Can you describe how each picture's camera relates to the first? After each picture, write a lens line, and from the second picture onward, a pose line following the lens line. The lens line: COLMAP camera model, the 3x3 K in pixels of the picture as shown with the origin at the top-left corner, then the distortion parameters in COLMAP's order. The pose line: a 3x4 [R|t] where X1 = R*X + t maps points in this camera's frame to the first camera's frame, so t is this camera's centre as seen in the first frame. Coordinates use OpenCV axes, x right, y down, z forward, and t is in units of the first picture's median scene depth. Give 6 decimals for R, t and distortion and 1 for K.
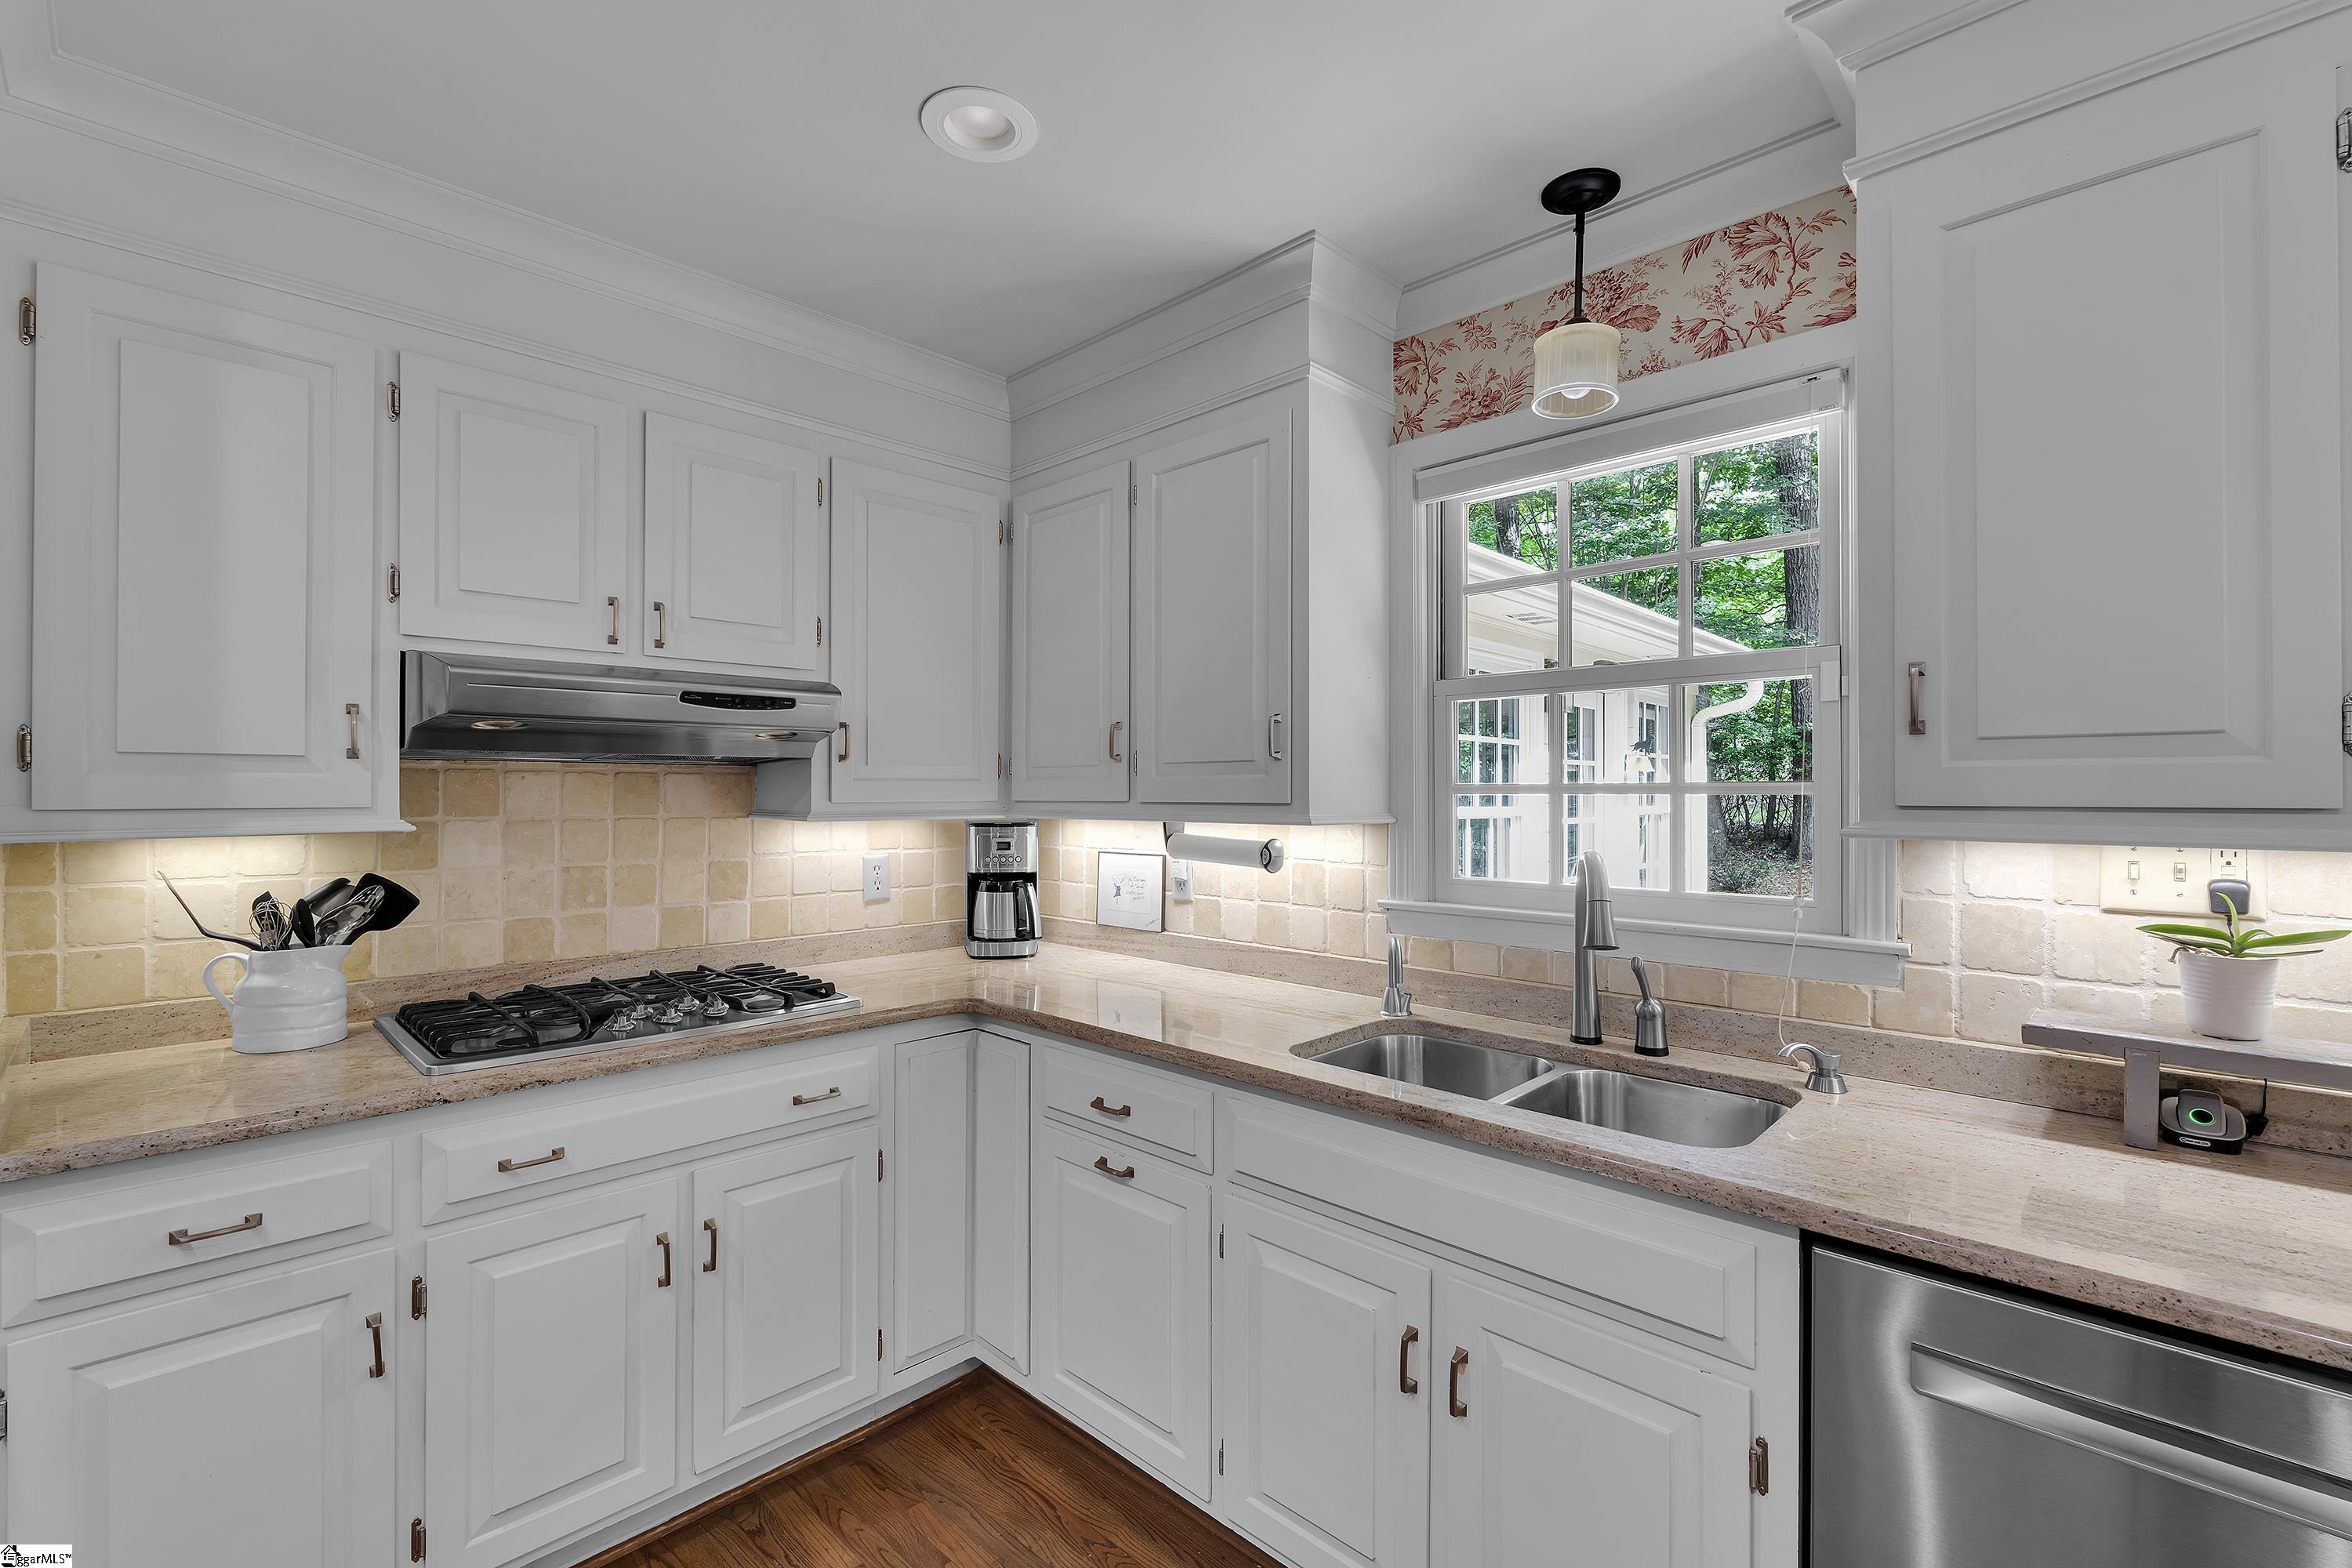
lens RADIAL K [[1024.0, 0, 1175.6], [0, 1024.0, 791.8], [0, 0, 1]] dist [-0.003273, -0.000138]
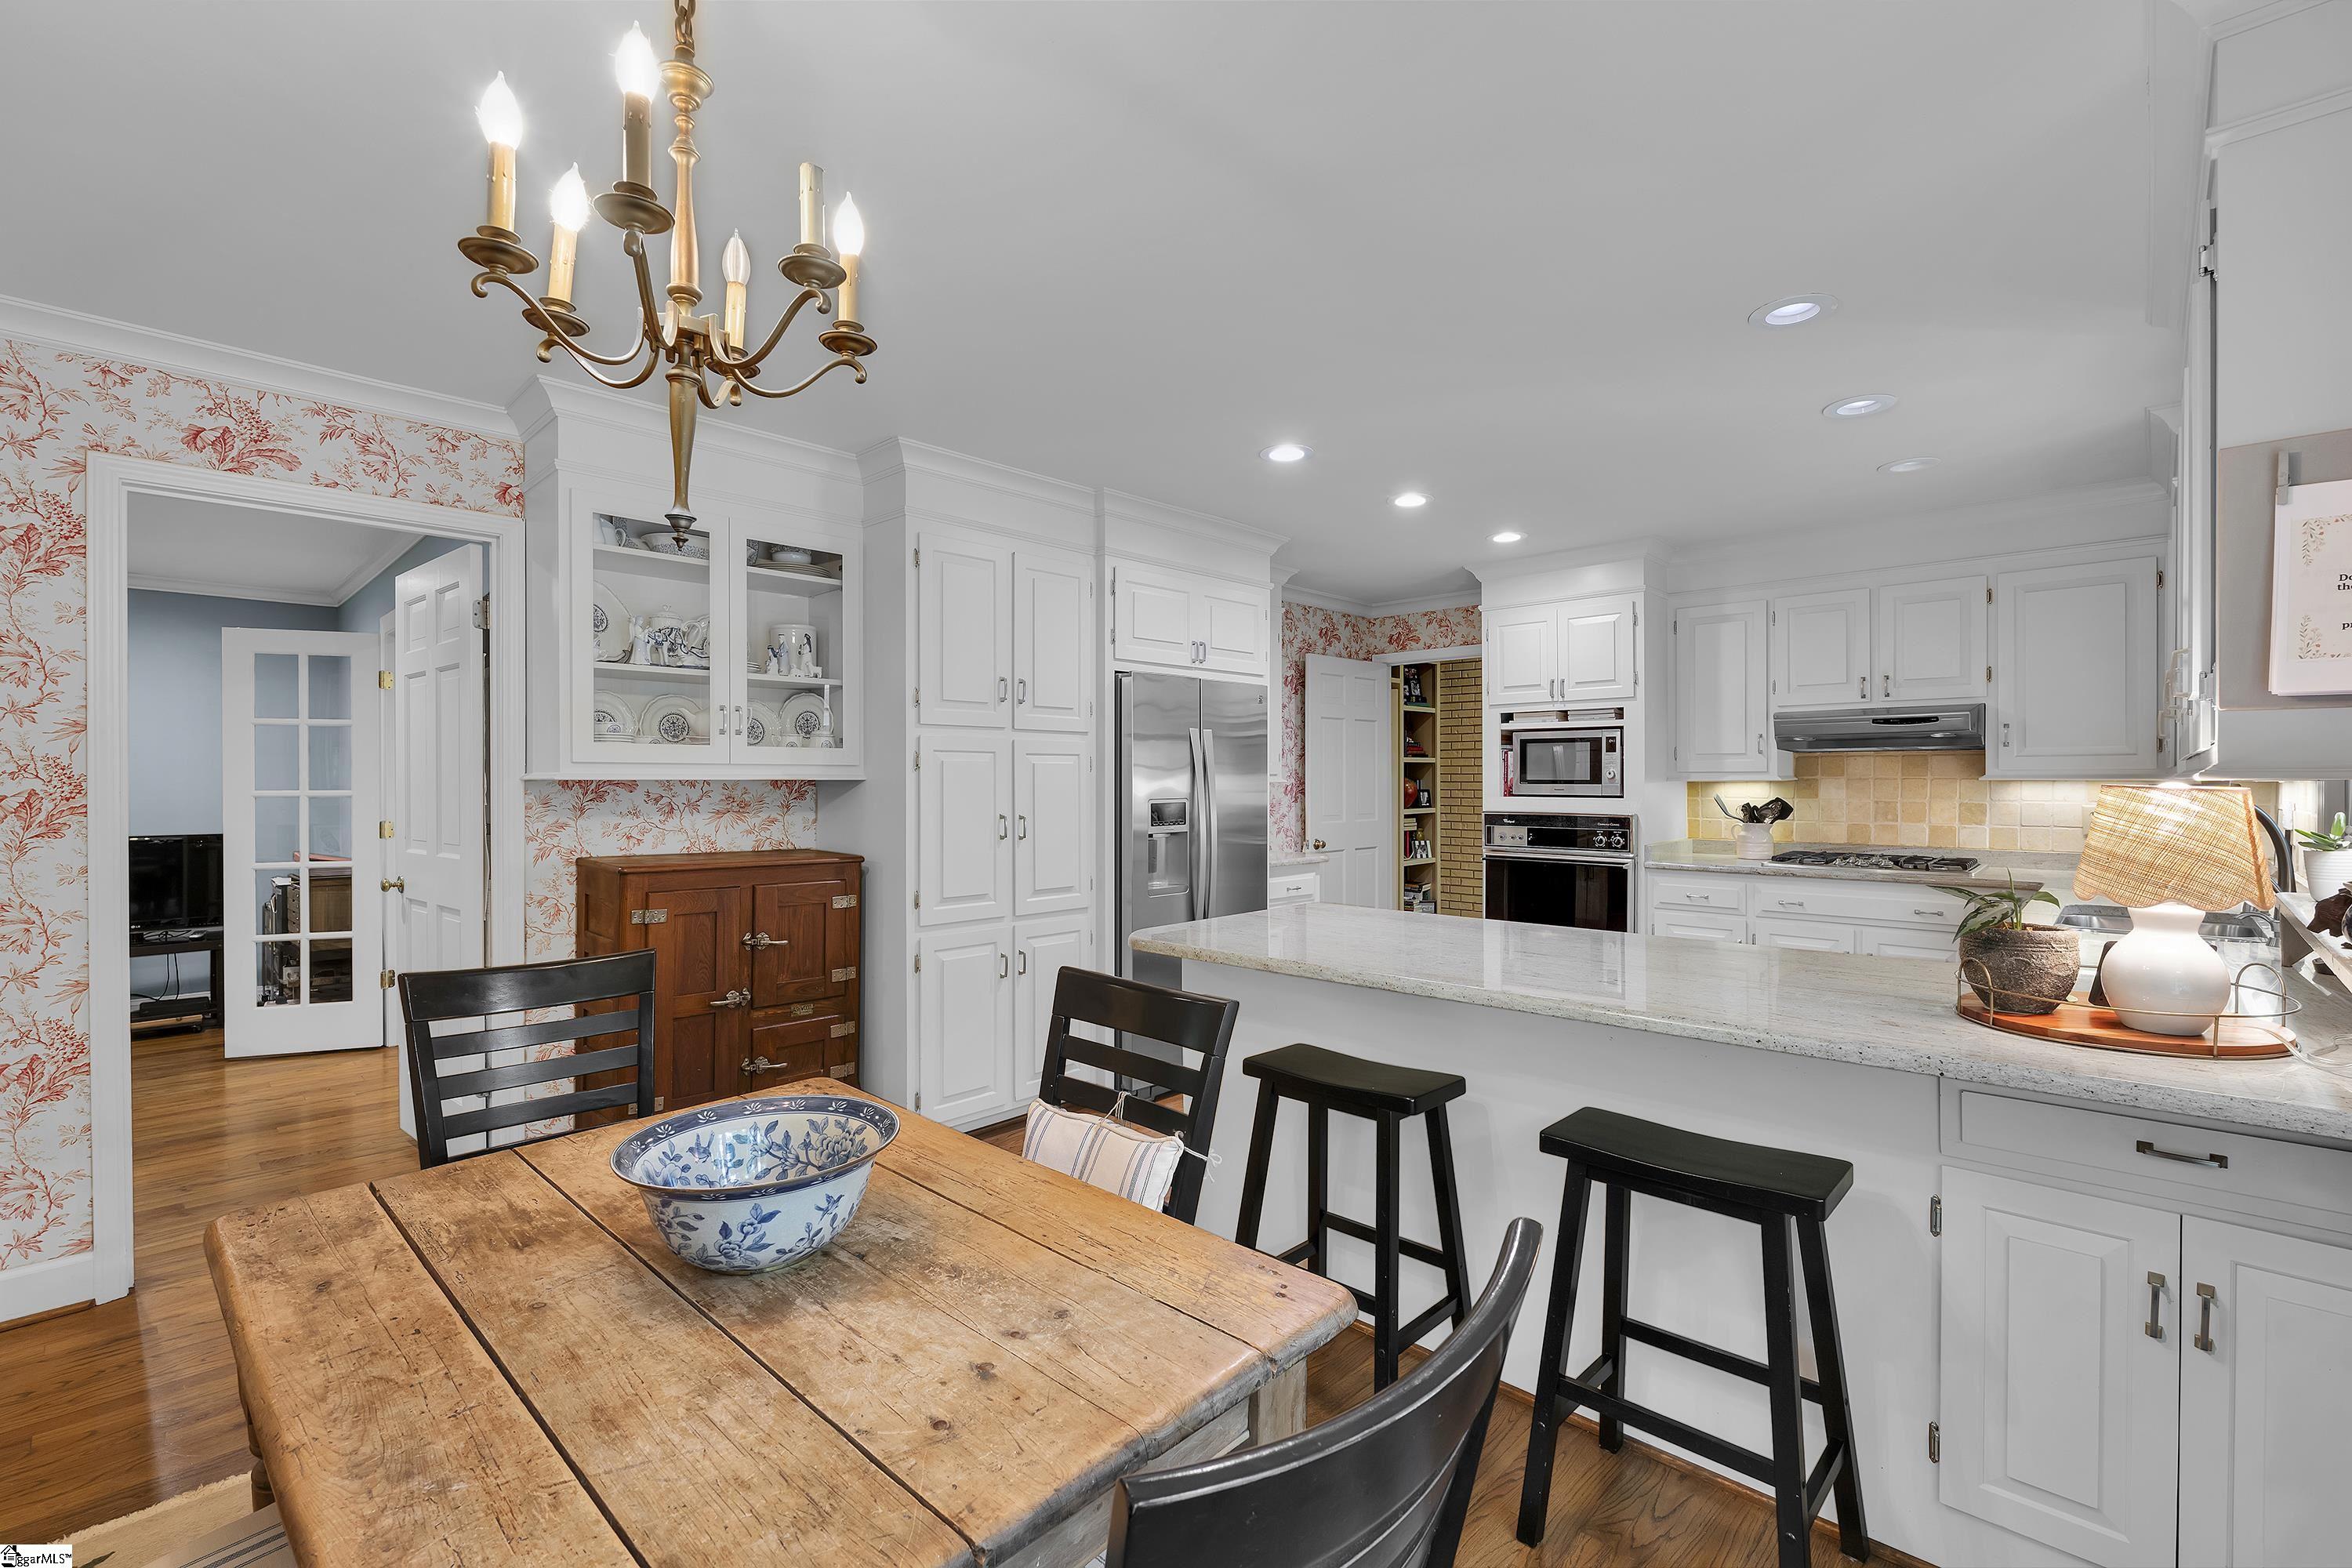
lens RADIAL K [[1024.0, 0, 1178.2], [0, 1024.0, 779.3], [0, 0, 1]] dist [-0.003273, -0.000138]
pose [[0.012962, -0.000898, -0.999916, 1.553836], [0.003234, 0.999994, -0.000856, 0.027236], [0.999911, -0.003222, 0.012964, -0.484250]]
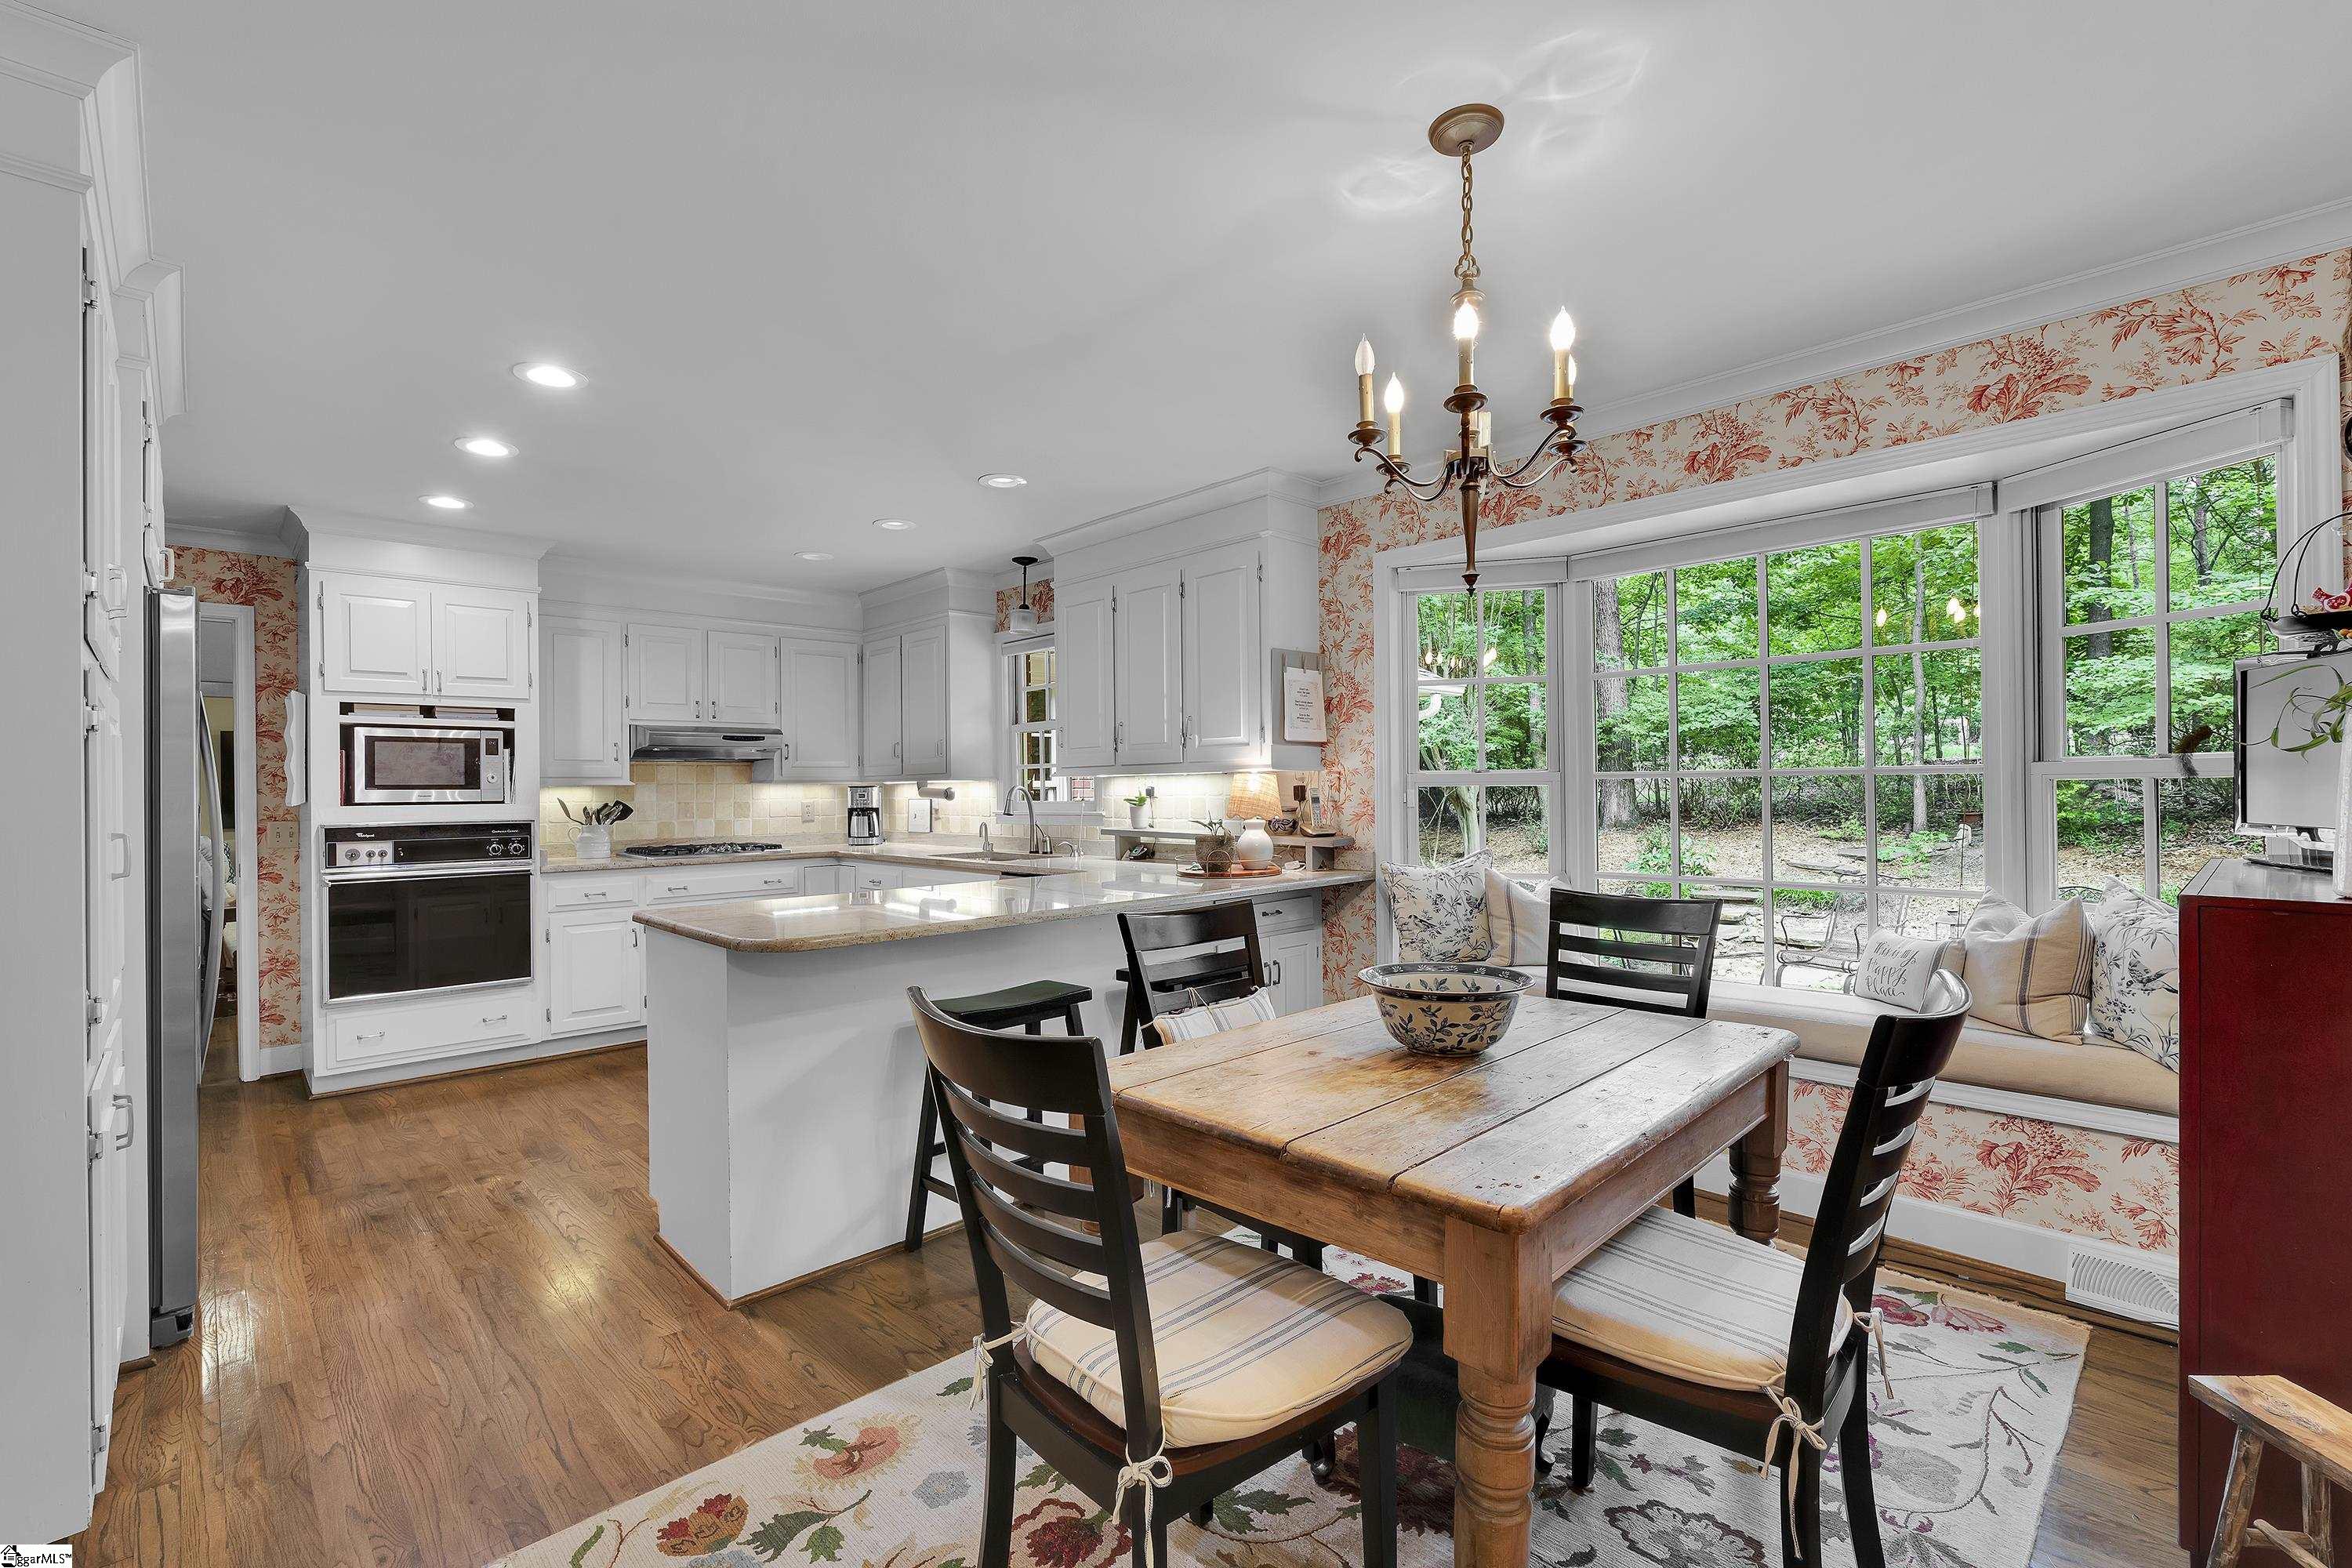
lens RADIAL K [[1024.0, 0, 1182.2], [0, 1024.0, 785.4], [0, 0, 1]] dist [-0.003273, -0.000138]
pose [[0.999615, -0.014963, -0.023351, 0.766067], [0.014912, 0.999886, -0.002364, 0.058622], [0.023383, 0.002014, 0.999725, -1.617506]]
